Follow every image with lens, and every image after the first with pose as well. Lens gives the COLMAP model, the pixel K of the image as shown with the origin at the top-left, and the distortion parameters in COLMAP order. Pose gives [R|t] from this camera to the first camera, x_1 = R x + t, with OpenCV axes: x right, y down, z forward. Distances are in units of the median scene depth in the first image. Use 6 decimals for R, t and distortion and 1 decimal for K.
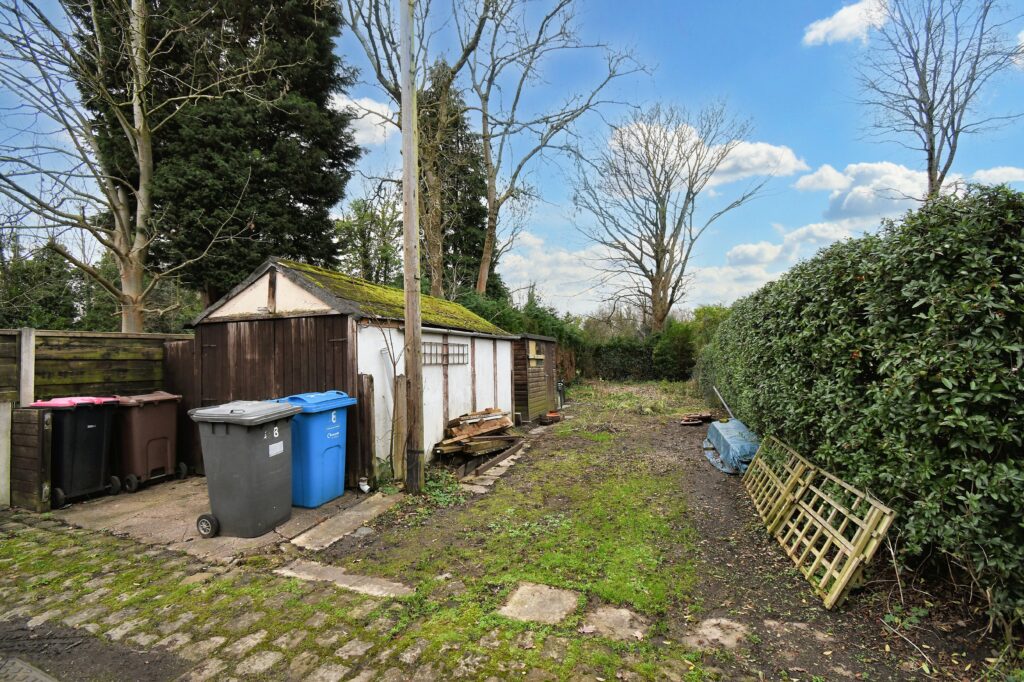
lens RADIAL K [[445.4, 0, 519.1], [0, 445.4, 331.9], [0, 0, 1]] dist [-0.000786, -0.011621]
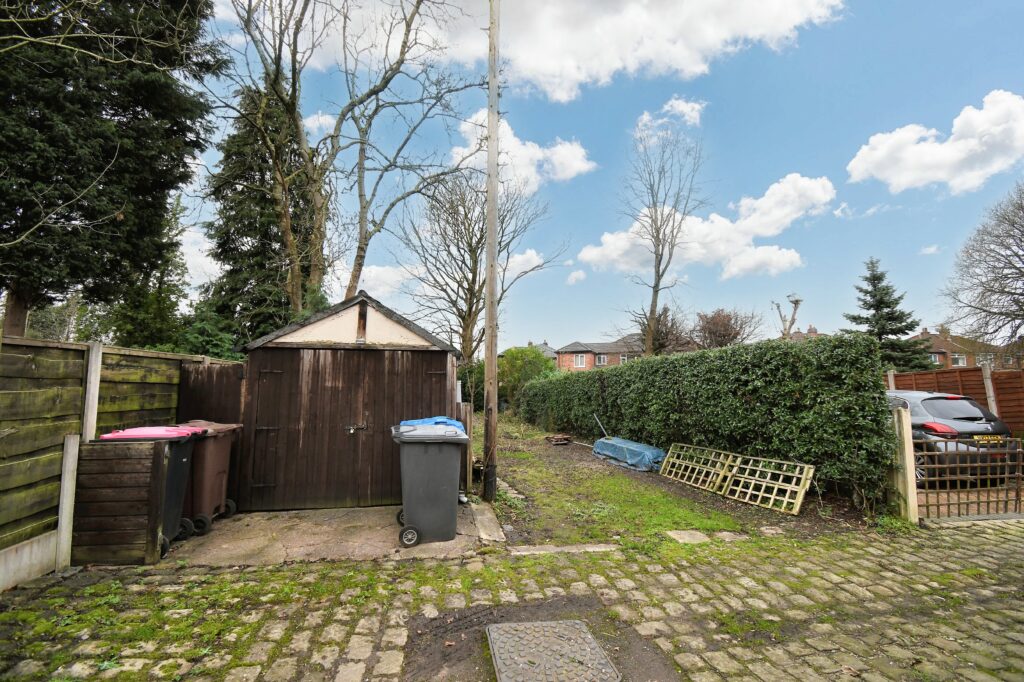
lens RADIAL K [[445.4, 0, 508.1], [0, 445.4, 340.4], [0, 0, 1]] dist [-0.000786, -0.011621]
pose [[0.864056, 0.078298, 0.497270, -0.827484], [-0.052906, 0.996484, -0.064971, 0.000144], [-0.500608, 0.029830, 0.865160, -0.092770]]
